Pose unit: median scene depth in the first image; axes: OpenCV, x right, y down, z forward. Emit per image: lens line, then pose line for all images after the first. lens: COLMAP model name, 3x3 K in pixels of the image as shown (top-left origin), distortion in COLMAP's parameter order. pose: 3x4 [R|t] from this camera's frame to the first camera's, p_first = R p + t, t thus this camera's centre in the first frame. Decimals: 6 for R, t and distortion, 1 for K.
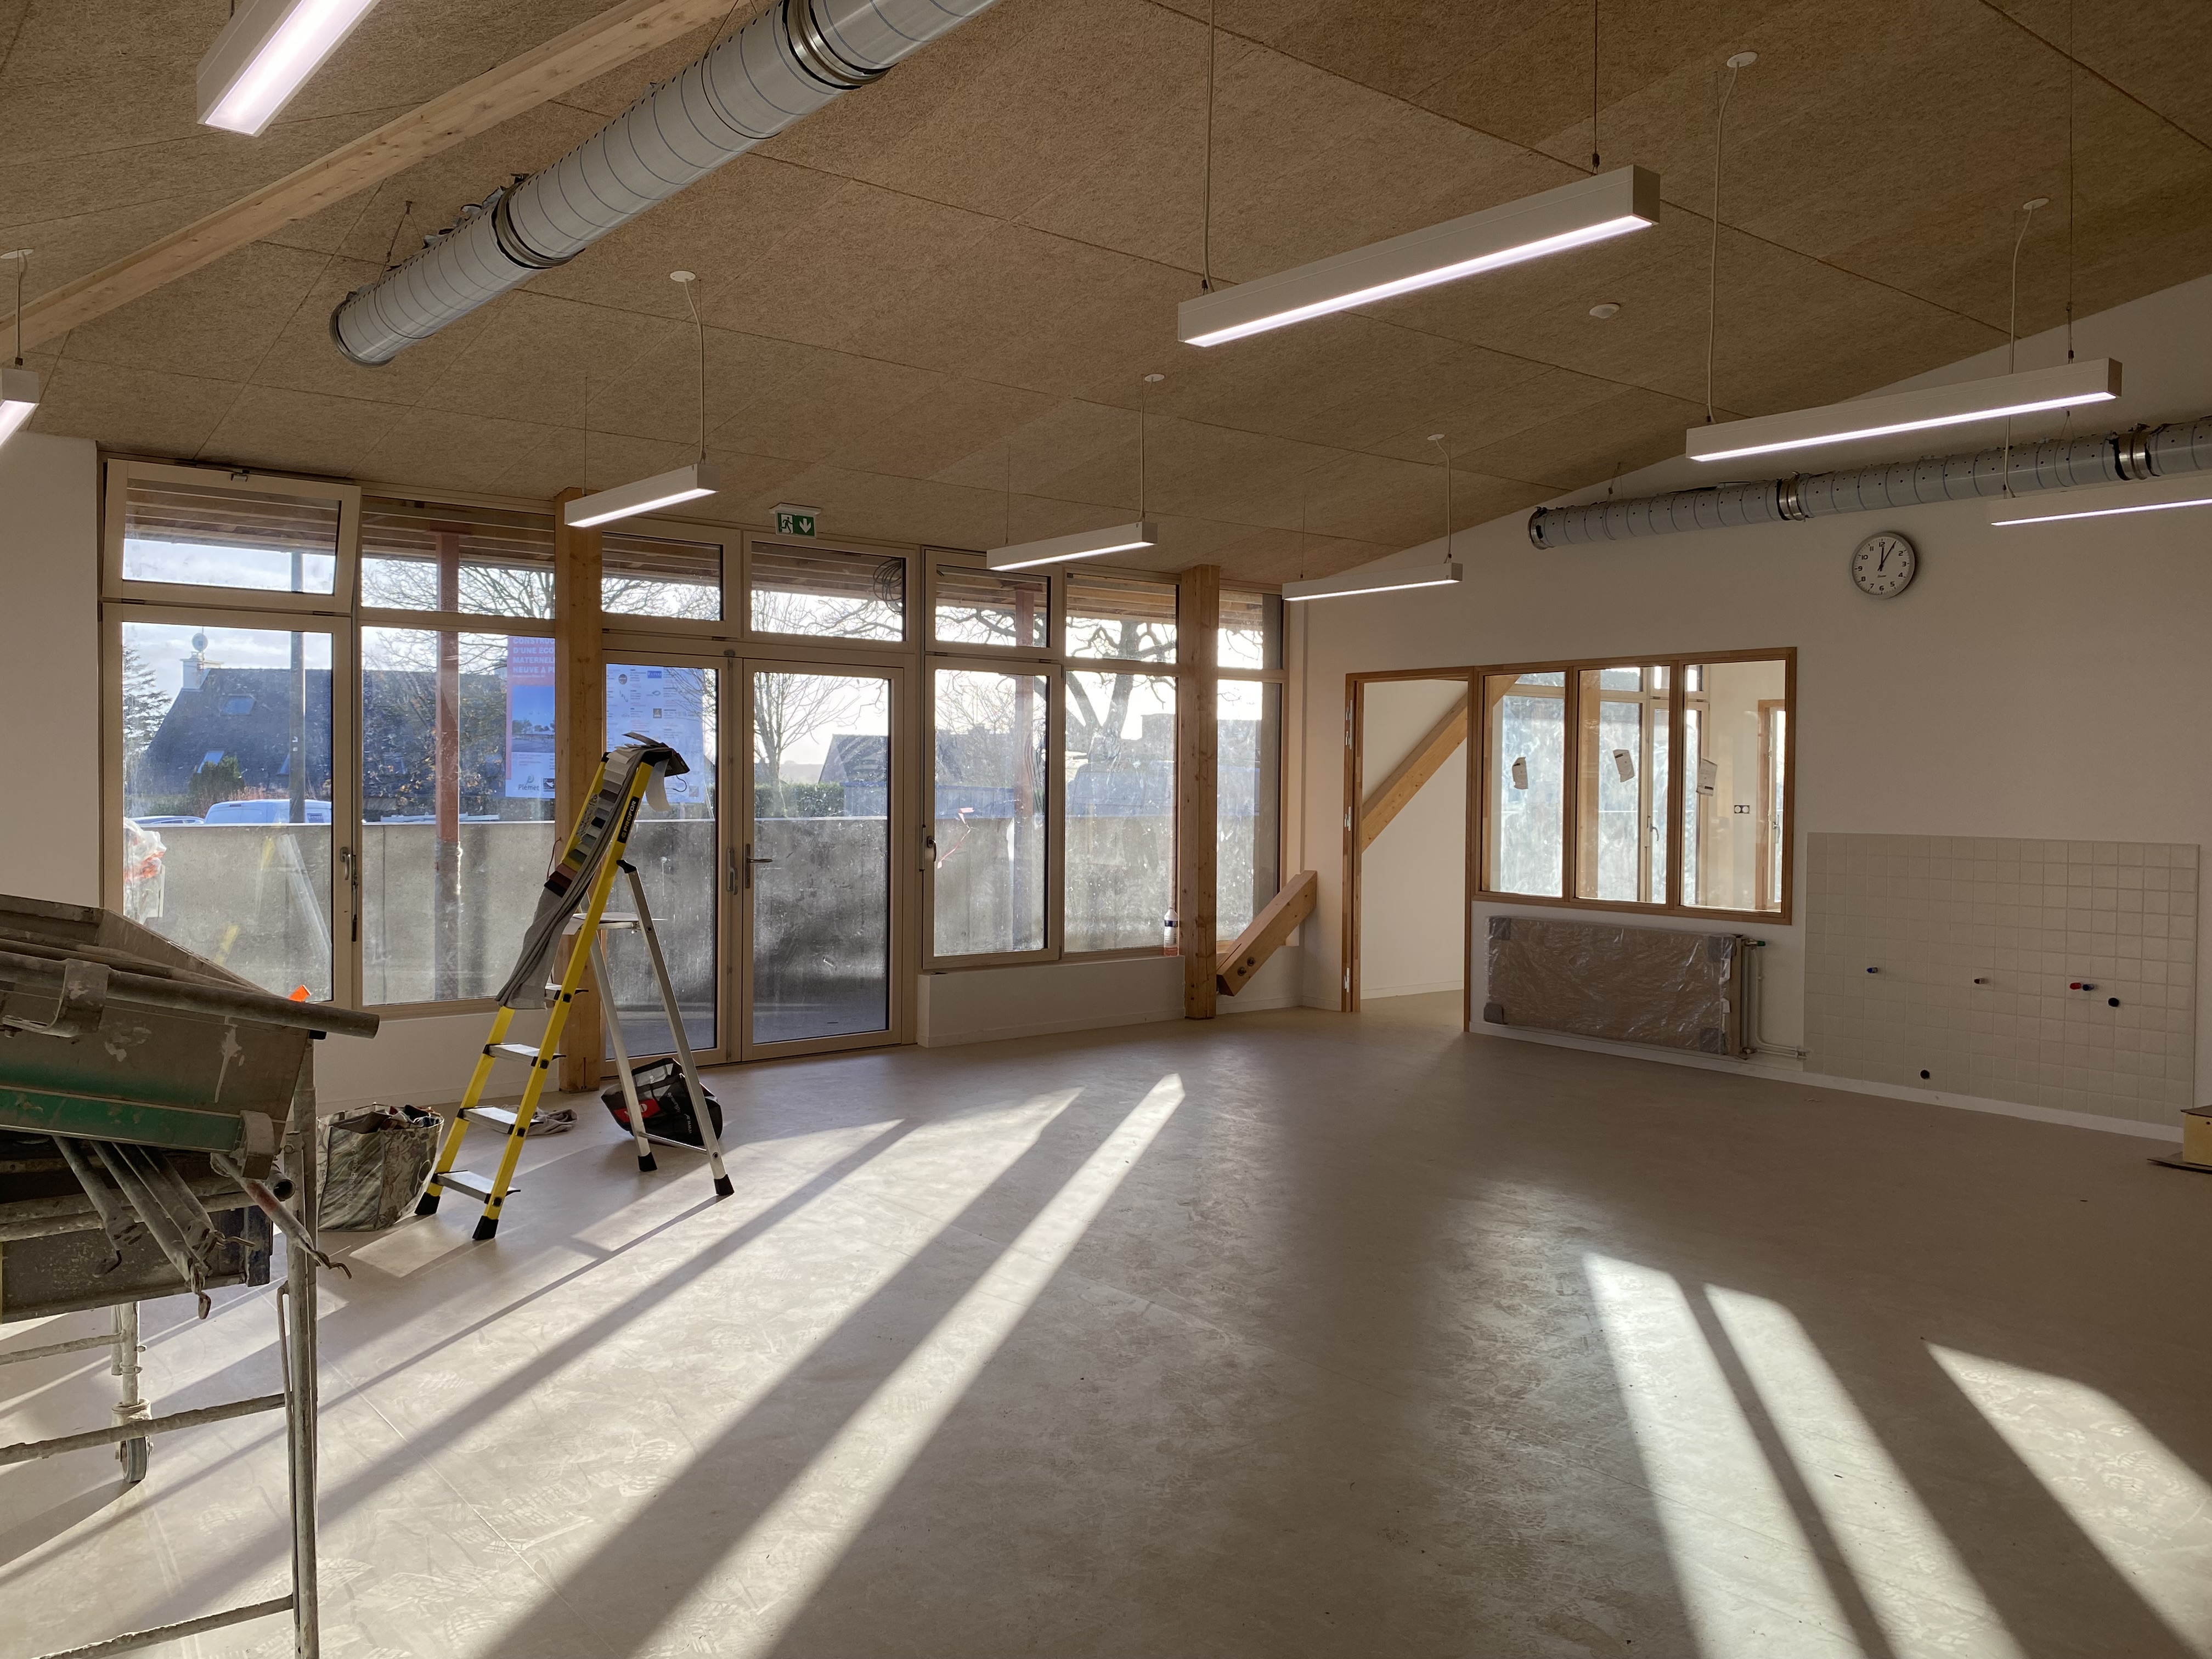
lens RADIAL K [[1720.4, 0, 1113.3], [0, 1720.4, 804.9], [0, 0, 1]] dist [0.037000, -0.000540]
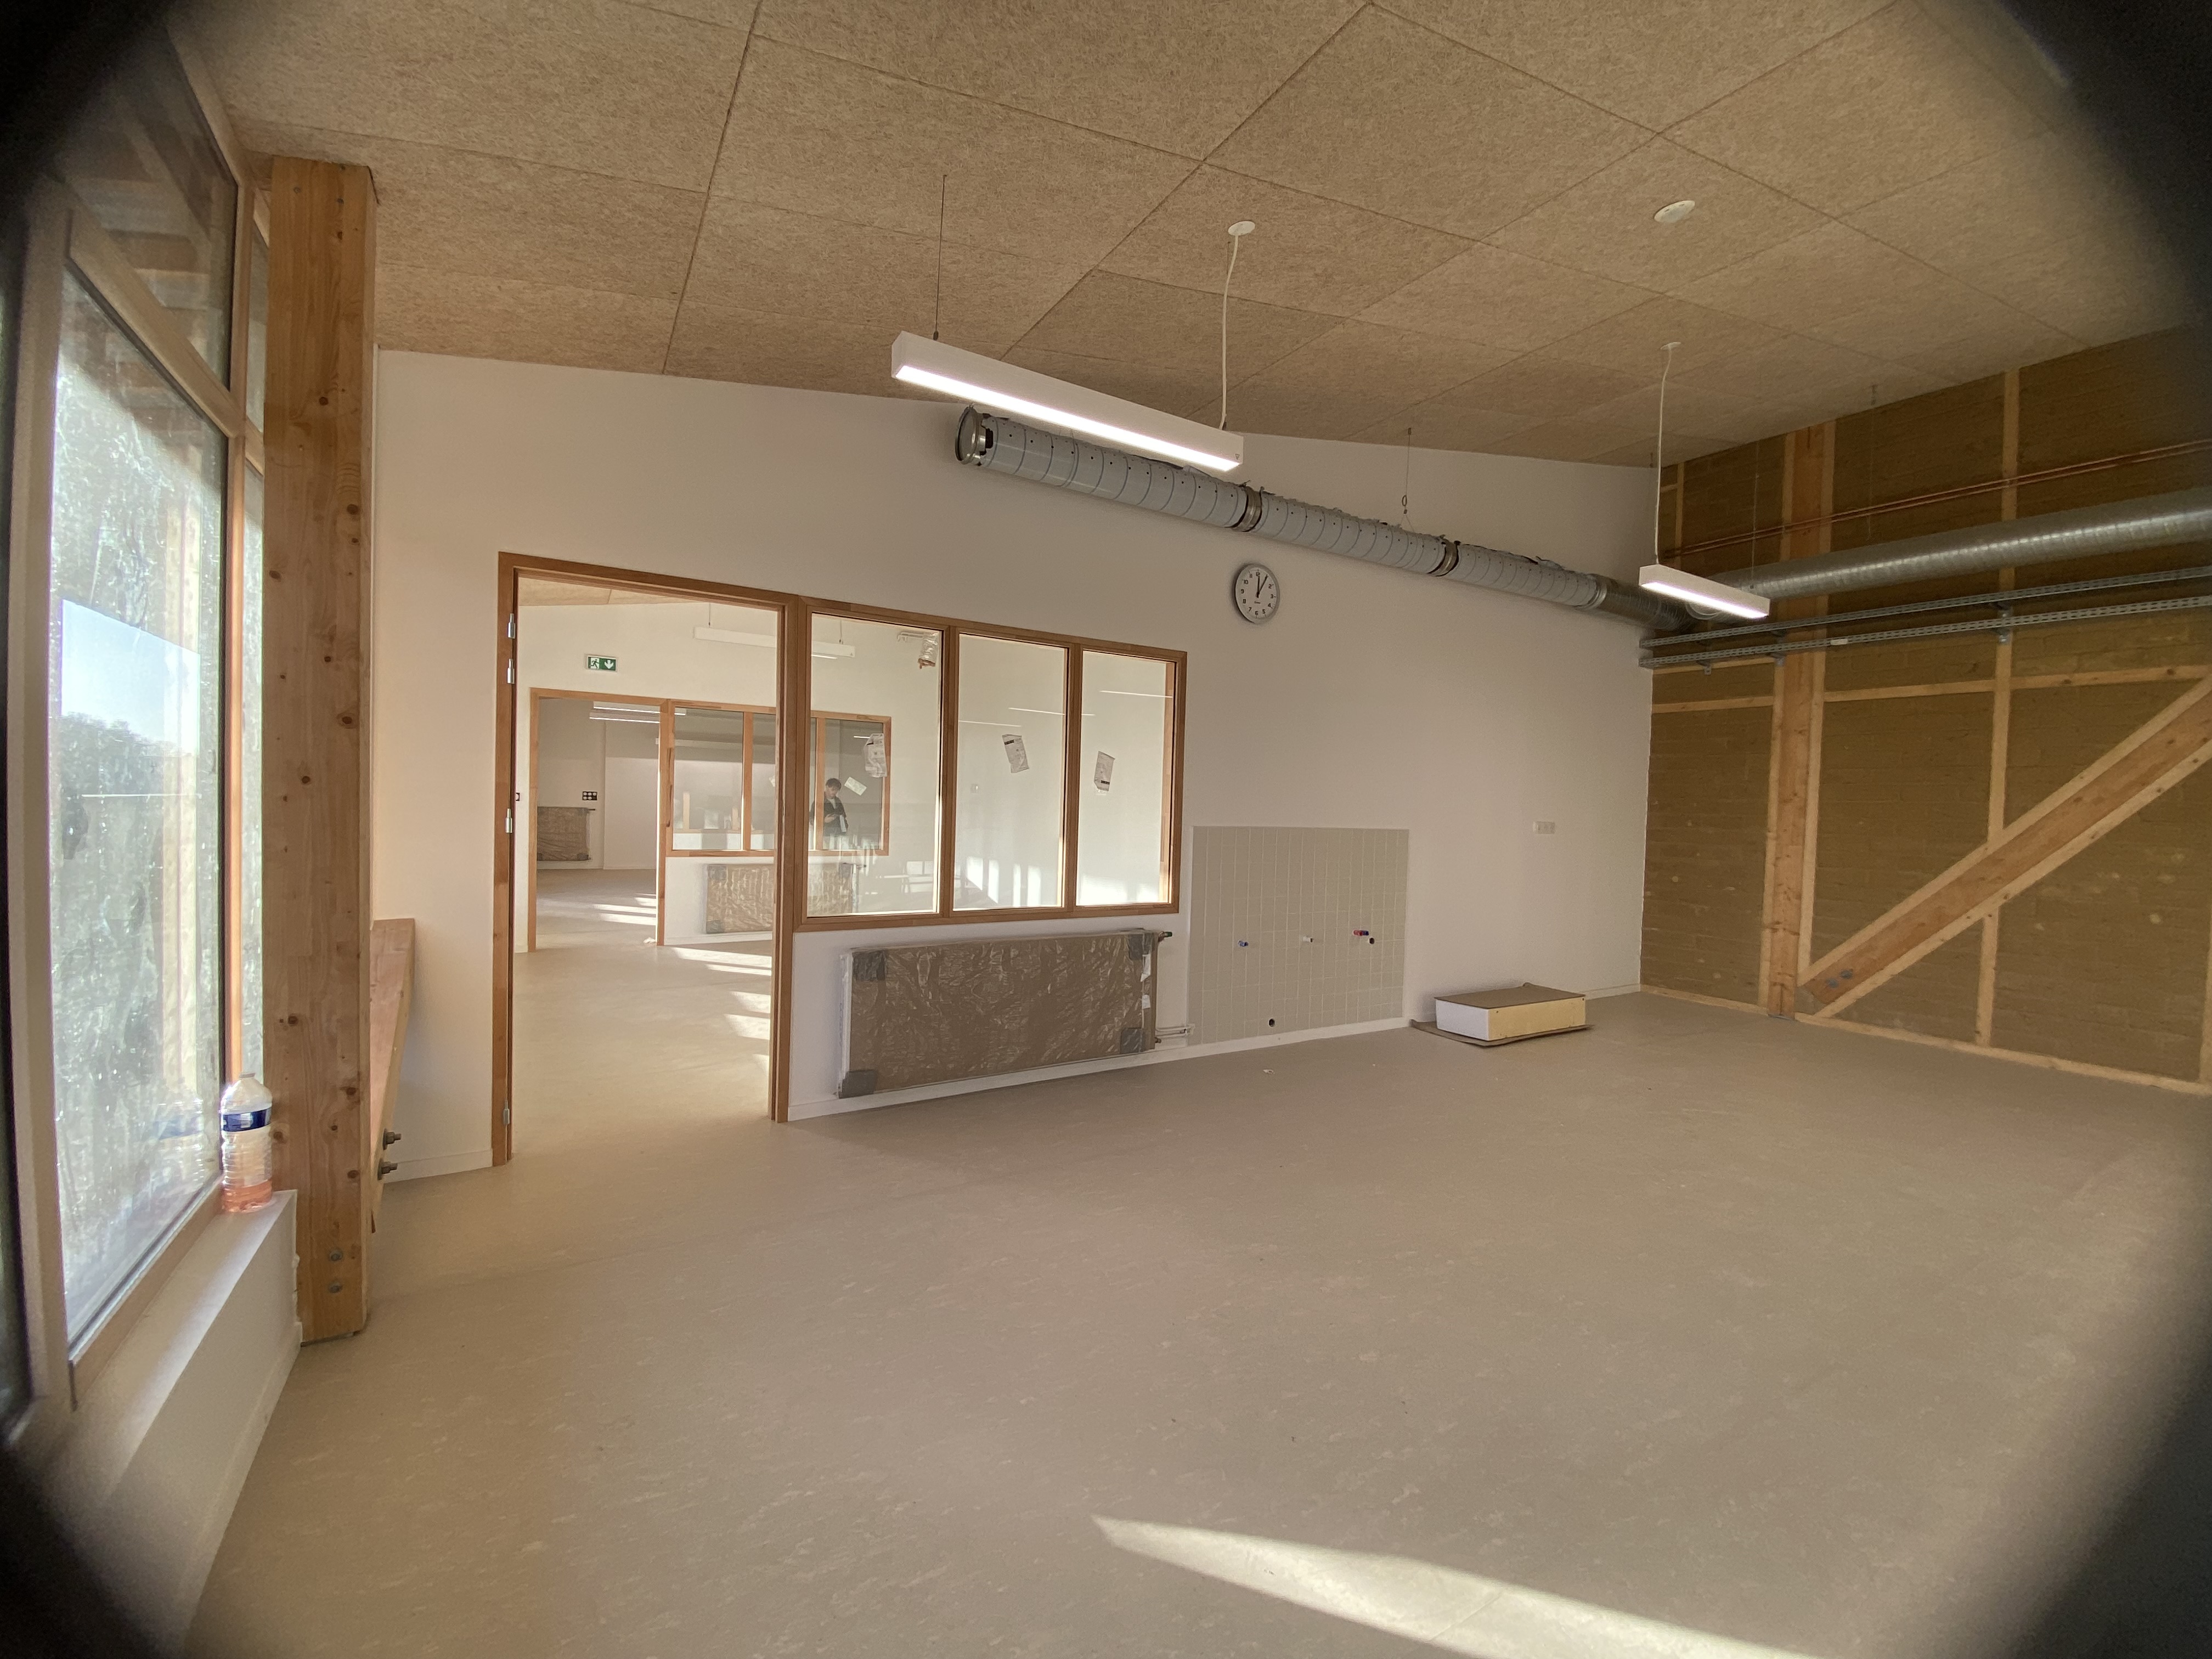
lens RADIAL K [[897.1, 0, 1106.0], [0, 897.1, 829.5], [0, 0, 1]] dist [0.052000, -0.032435]
pose [[0.131032, -0.034623, 0.990773, -0.158636], [-0.007806, 0.999323, 0.035954, -0.001394], [-0.991347, -0.012445, 0.130673, 0.954935]]
